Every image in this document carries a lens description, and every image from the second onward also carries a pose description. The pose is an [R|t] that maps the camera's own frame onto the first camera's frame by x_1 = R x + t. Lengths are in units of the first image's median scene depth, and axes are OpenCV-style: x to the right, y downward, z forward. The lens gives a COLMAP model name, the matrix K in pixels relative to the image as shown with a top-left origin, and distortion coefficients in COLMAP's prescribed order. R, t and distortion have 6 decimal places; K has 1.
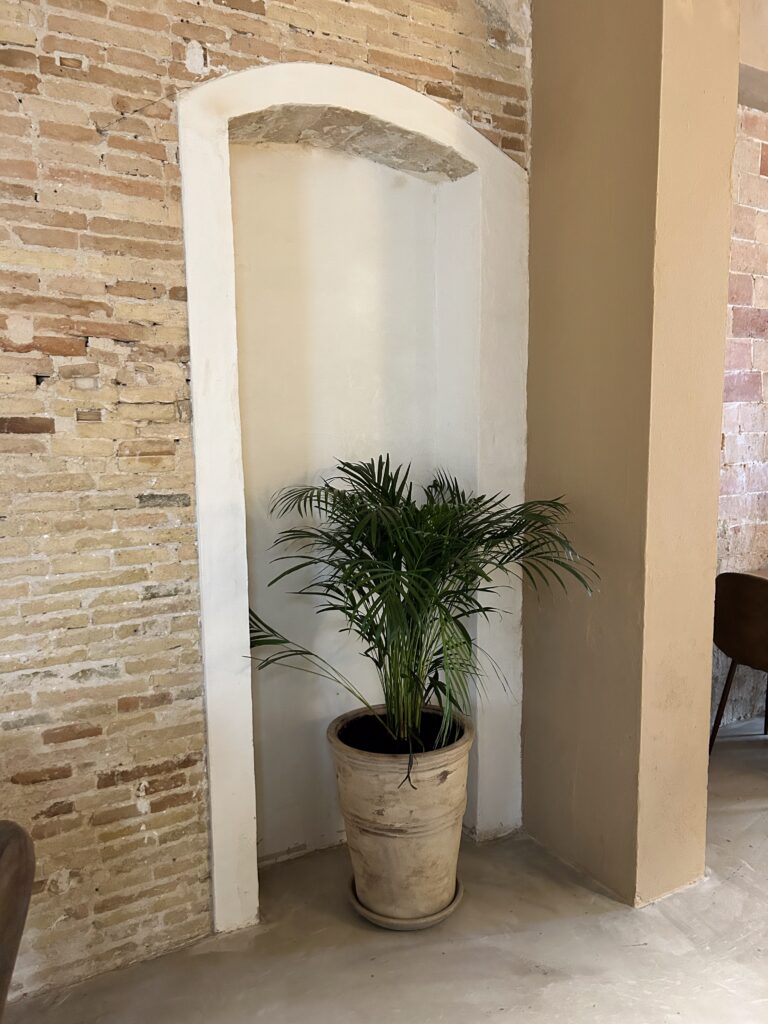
lens RADIAL K [[791.1, 0, 384.2], [0, 791.1, 512.2], [0, 0, 1]] dist [0.036107, -0.028975]
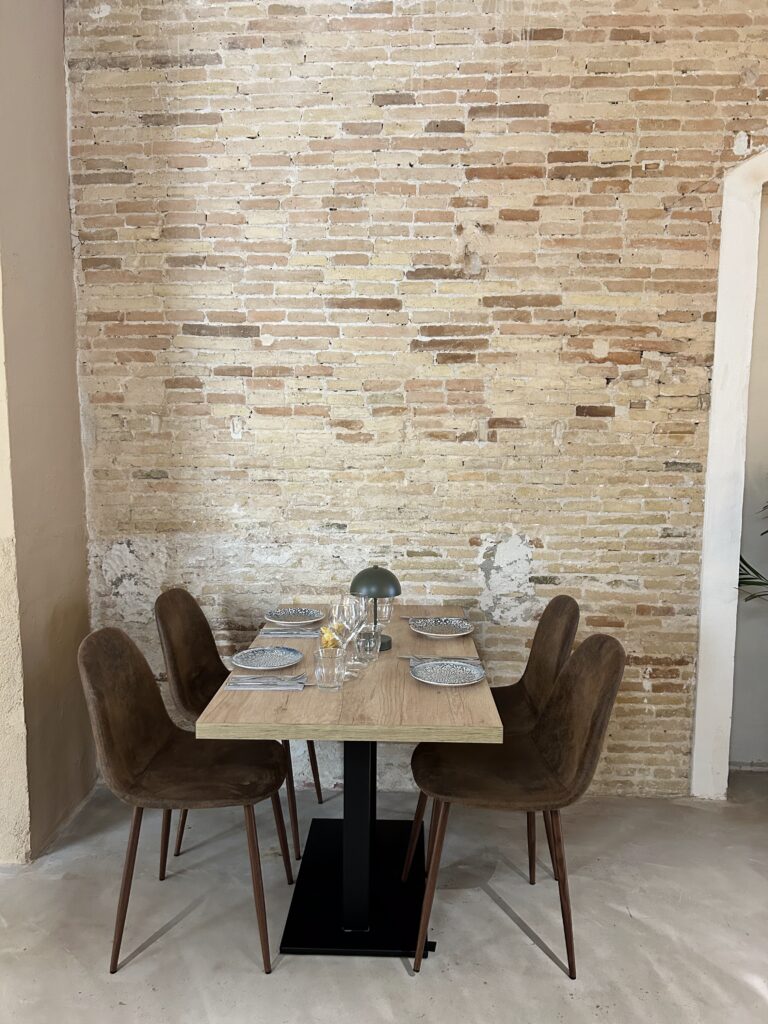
lens RADIAL K [[791.1, 0, 385.2], [0, 791.1, 506.0], [0, 0, 1]] dist [0.036107, -0.028975]
pose [[0.850262, 0.081577, -0.519999, 0.006376], [-0.075301, 0.996607, 0.033220, 0.047799], [0.520945, 0.010911, 0.853520, -0.464612]]
